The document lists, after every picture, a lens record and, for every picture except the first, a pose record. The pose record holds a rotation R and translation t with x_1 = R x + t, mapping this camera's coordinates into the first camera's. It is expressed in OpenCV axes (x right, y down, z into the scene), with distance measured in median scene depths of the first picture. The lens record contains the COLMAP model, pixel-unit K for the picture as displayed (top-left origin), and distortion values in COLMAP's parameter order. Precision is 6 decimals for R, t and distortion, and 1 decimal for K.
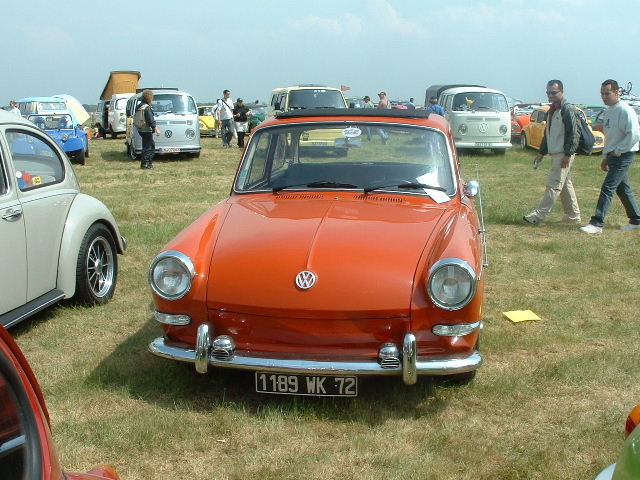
lens RADIAL K [[818.8, 0, 320.1], [0, 818.8, 241.5], [0, 0, 1]] dist [-0.079439, 0.000000]
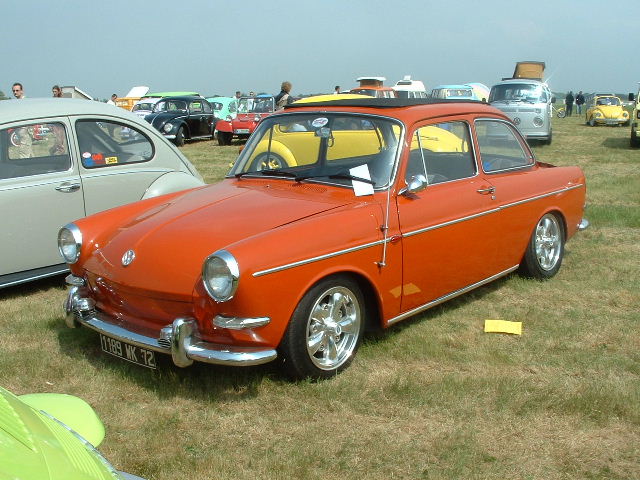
lens RADIAL K [[776.3, 0, 320.3], [0, 776.3, 241.7], [0, 0, 1]] dist [-0.238194, 0.000000]
pose [[0.854580, 0.088036, -0.511803, 0.569346], [-0.073657, 0.996111, 0.048354, -0.033727], [0.514069, -0.003624, 0.857741, 0.191627]]
